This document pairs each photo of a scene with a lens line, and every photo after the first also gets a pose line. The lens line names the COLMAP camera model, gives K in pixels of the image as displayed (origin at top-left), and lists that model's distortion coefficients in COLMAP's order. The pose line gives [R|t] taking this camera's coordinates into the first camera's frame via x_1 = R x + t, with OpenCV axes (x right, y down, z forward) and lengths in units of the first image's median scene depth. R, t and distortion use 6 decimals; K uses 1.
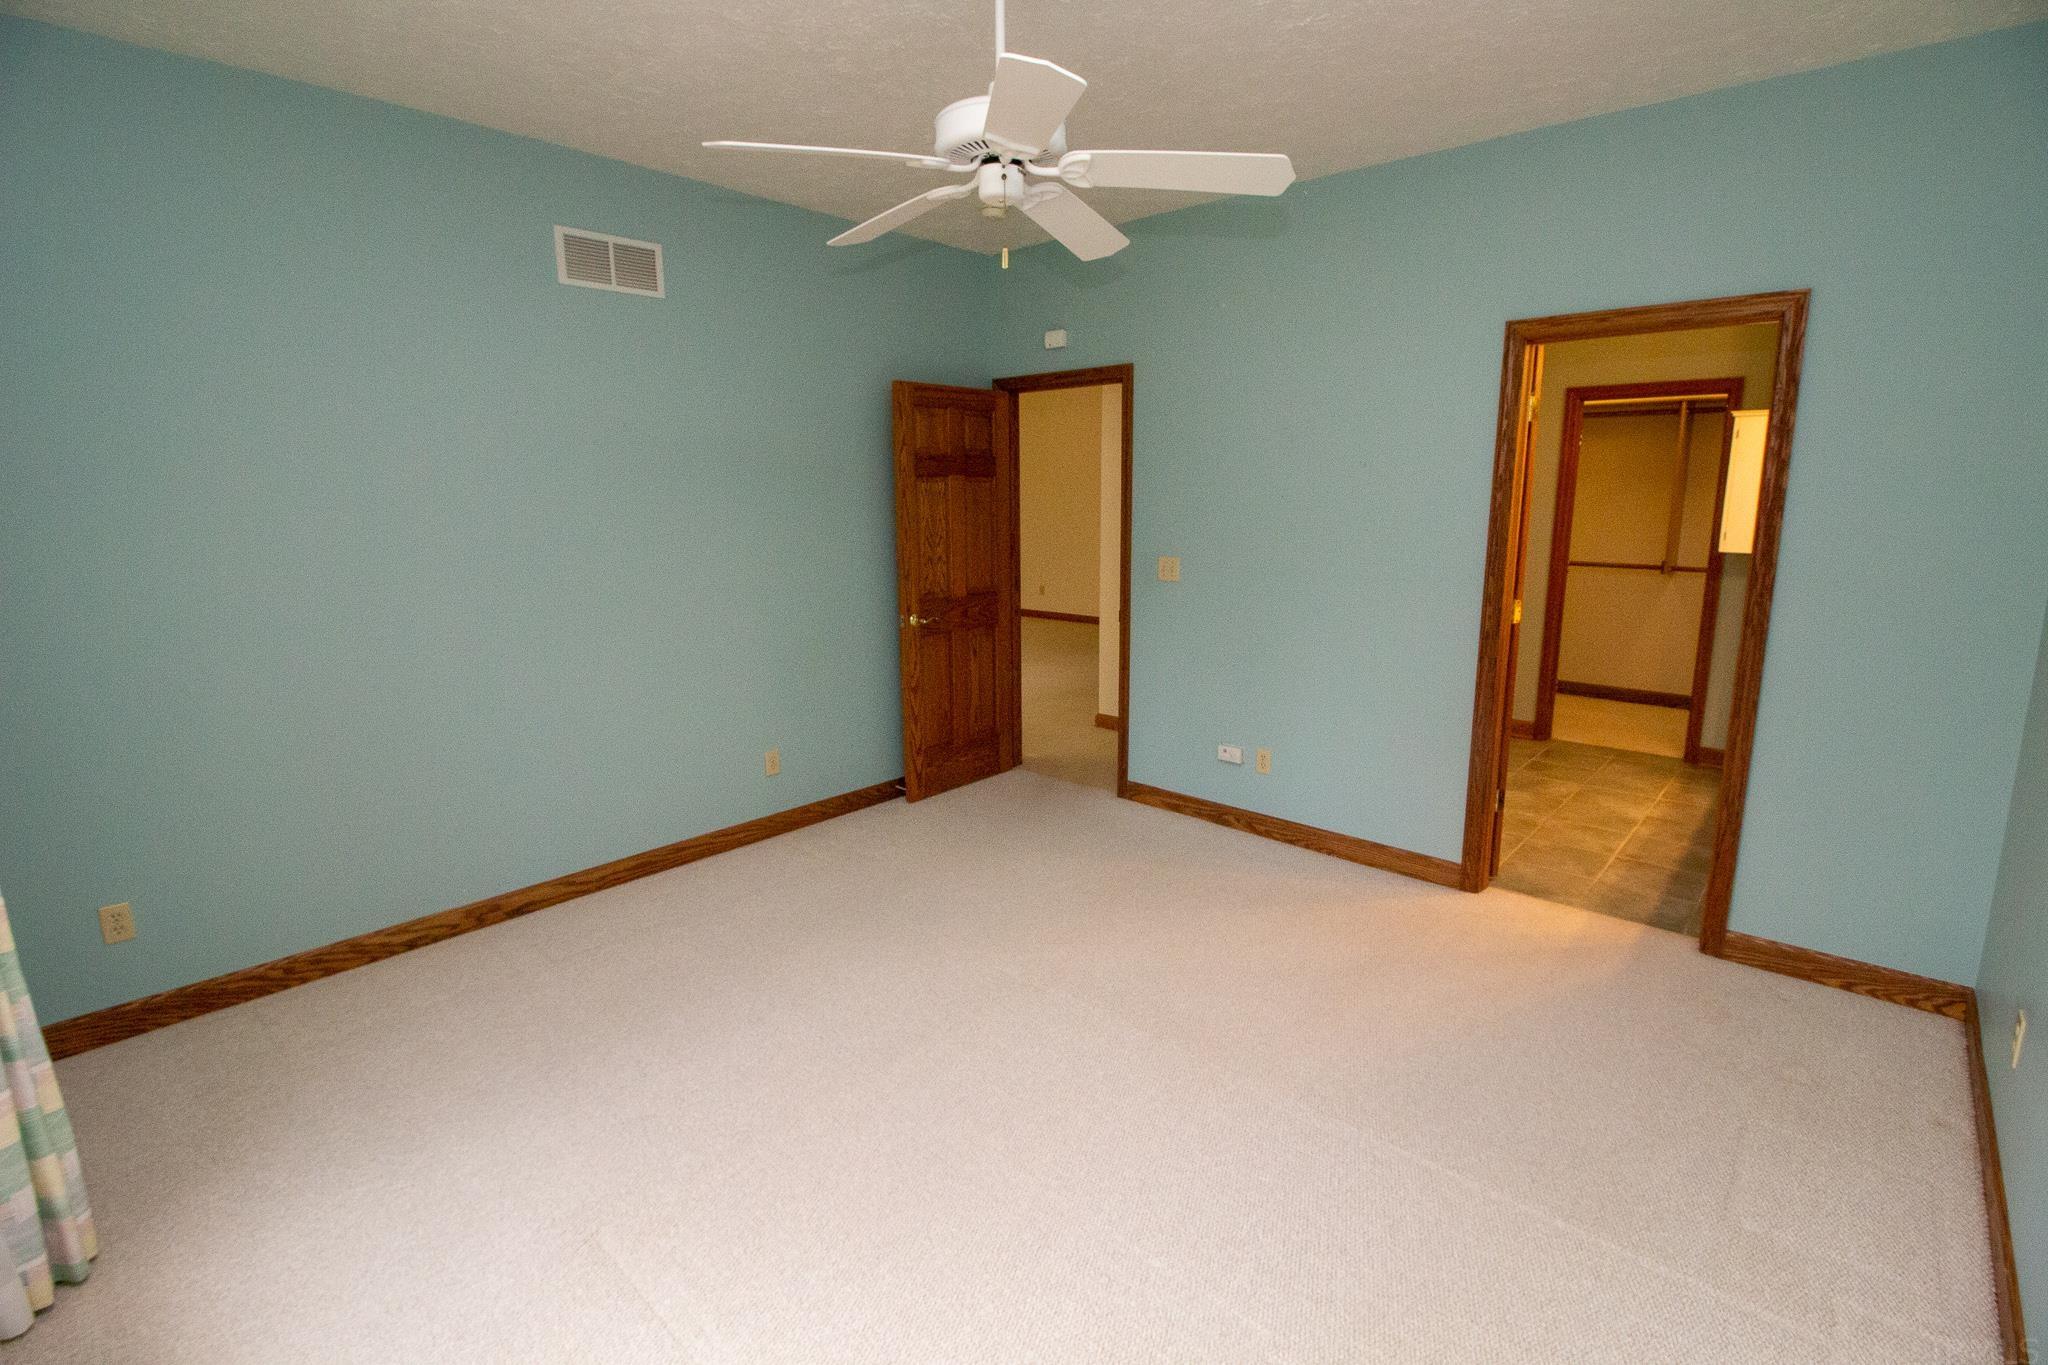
lens RADIAL K [[966.5, 0, 1027.9], [0, 966.5, 664.4], [0, 0, 1]] dist [0.001299, -0.014276]
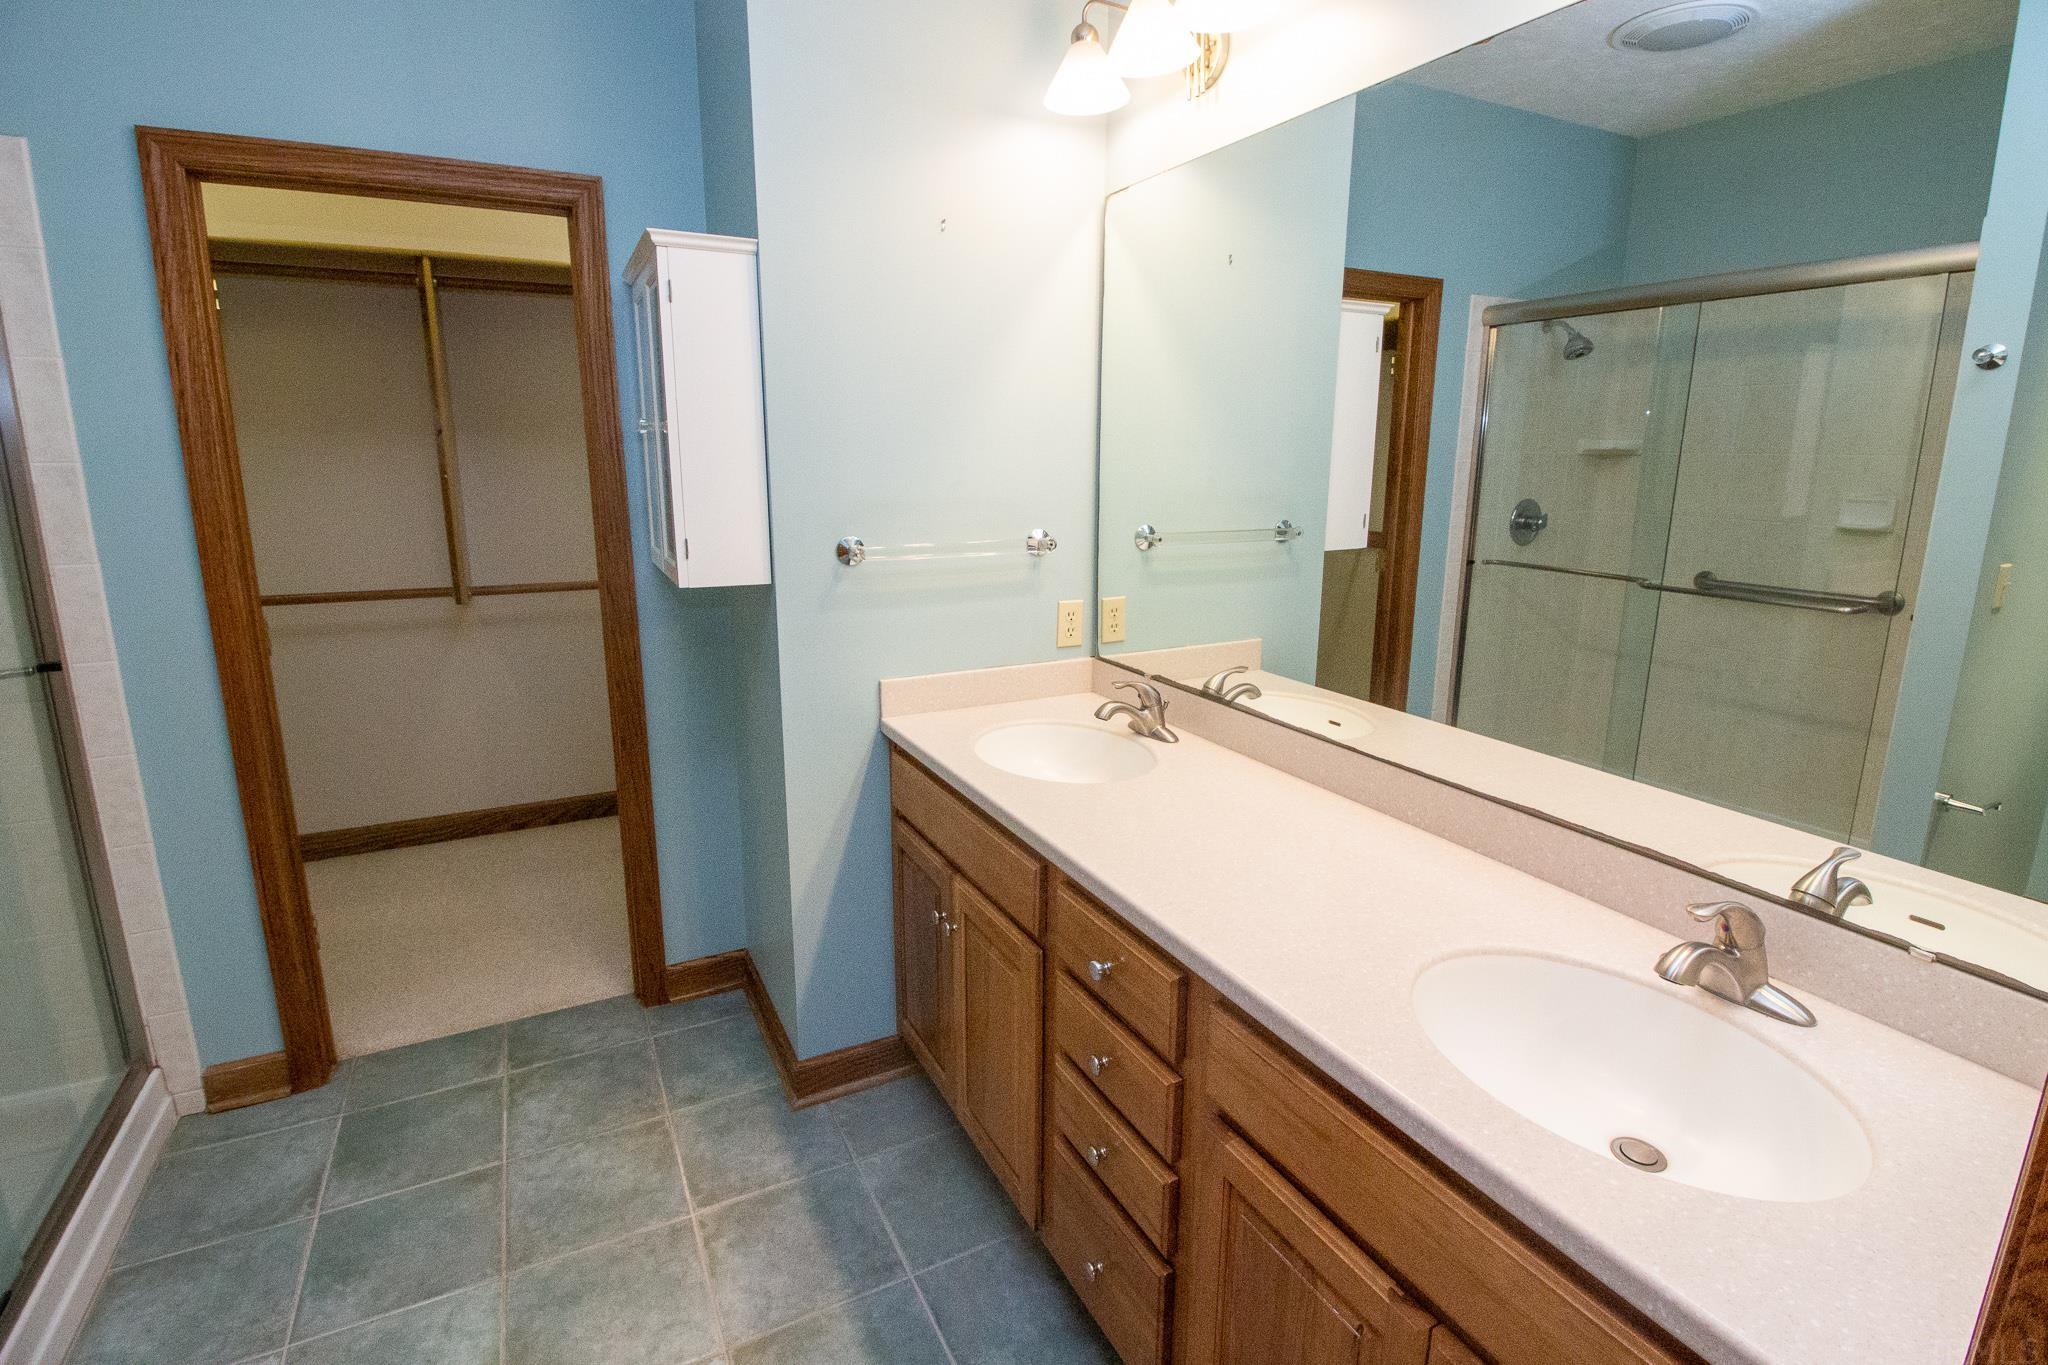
lens RADIAL K [[992.0, 0, 1028.8], [0, 992.0, 660.6], [0, 0, 1]] dist [0.001023, -0.012975]
pose [[0.363047, -0.194036, 0.911343, 0.303169], [0.164192, 0.976094, 0.142414, -0.097061], [-0.917190, 0.097932, 0.386227, 0.559269]]
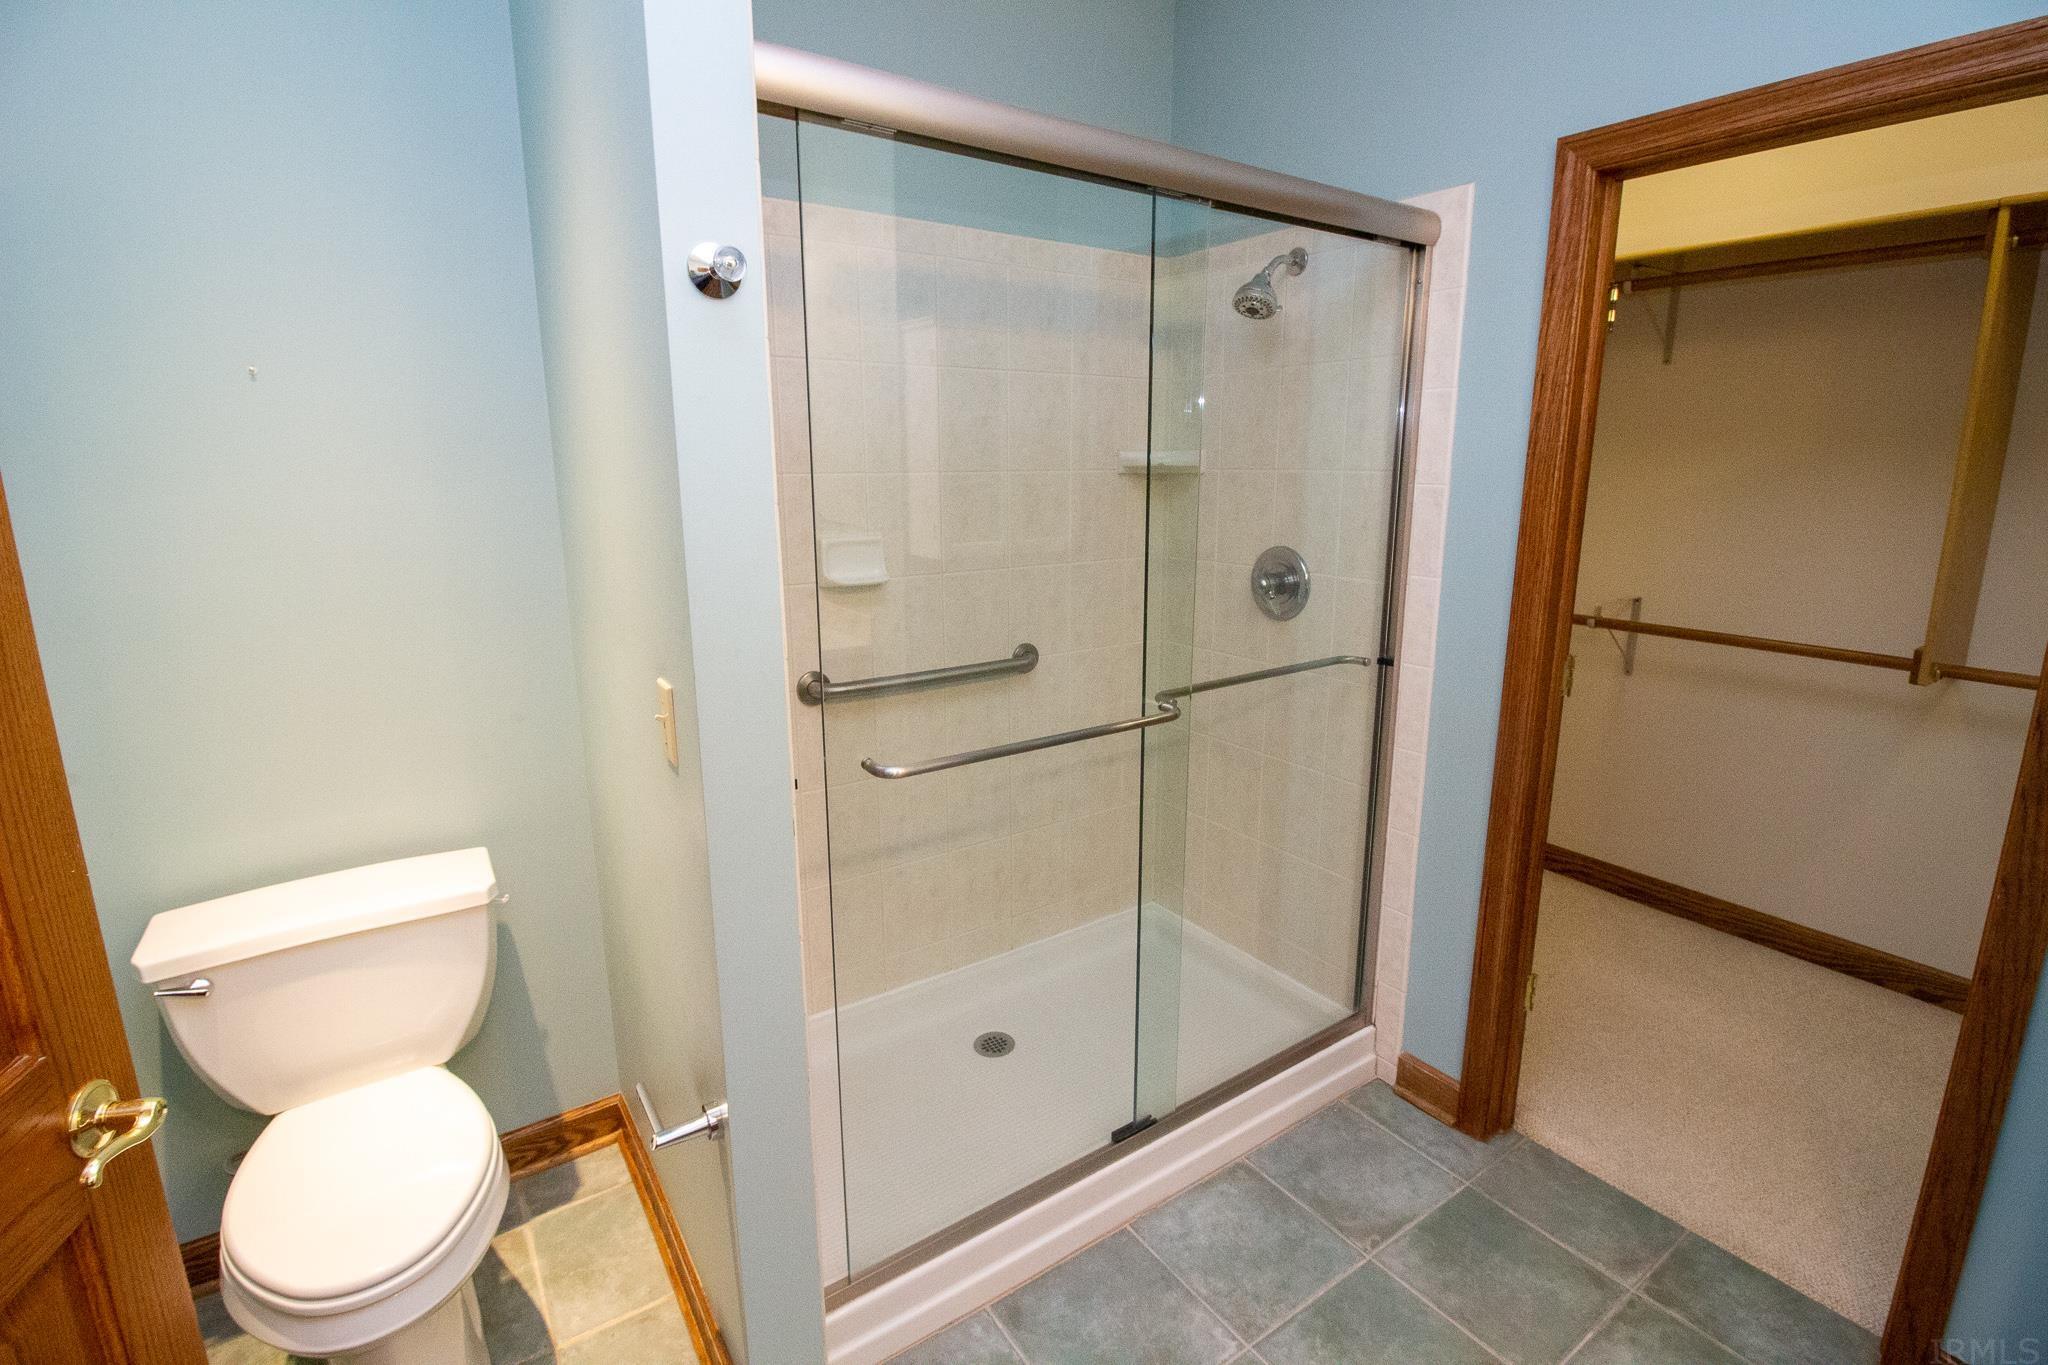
lens RADIAL K [[952.6, 0, 1026.9], [0, 952.6, 662.0], [0, 0, 1]] dist [-0.001244, -0.010670]
pose [[0.970644, 0.049640, -0.235343, 0.437877], [-0.042209, 0.998441, 0.036512, -0.109640], [0.236789, -0.025506, 0.971226, 0.600291]]
